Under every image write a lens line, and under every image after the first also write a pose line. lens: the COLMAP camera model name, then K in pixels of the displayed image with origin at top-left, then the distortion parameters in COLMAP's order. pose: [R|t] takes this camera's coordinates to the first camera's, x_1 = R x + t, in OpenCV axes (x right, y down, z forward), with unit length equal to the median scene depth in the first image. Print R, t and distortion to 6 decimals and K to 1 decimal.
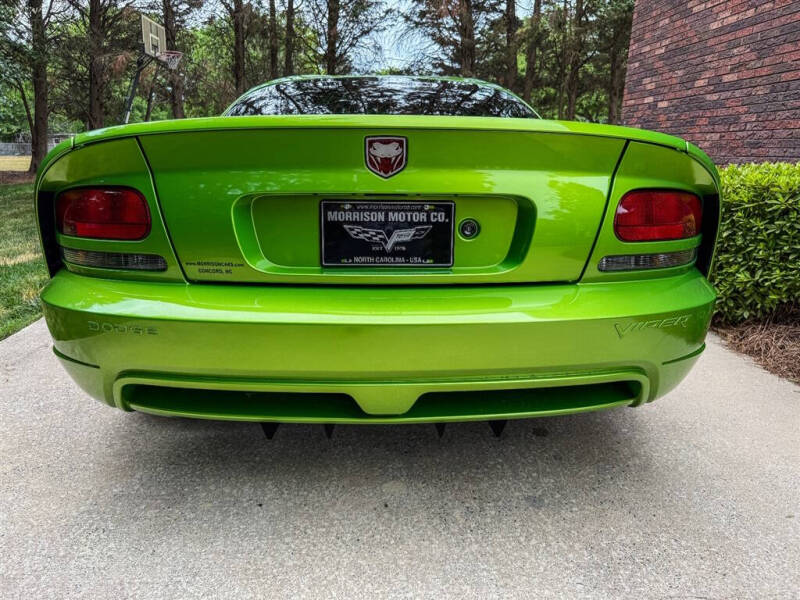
lens RADIAL K [[569.0, 0, 400.8], [0, 569.0, 291.2], [0, 0, 1]] dist [0.005057, -0.003797]
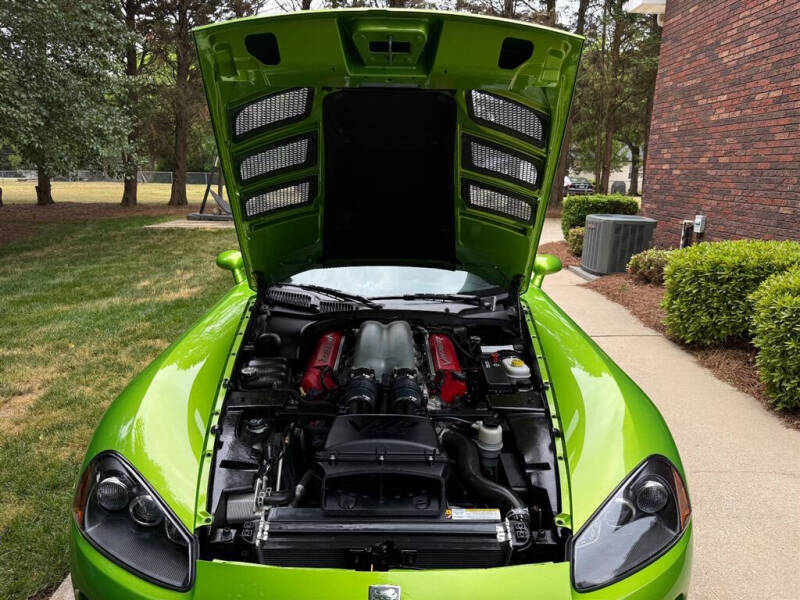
lens RADIAL K [[554.7, 0, 405.6], [0, 554.7, 299.2], [0, 0, 1]] dist [0.049926, -0.058771]
pose [[0.998000, 0.006055, -0.062920, -0.137129], [-0.007176, 0.999819, -0.017604, -0.048377], [0.062802, 0.018020, 0.997863, -0.633493]]
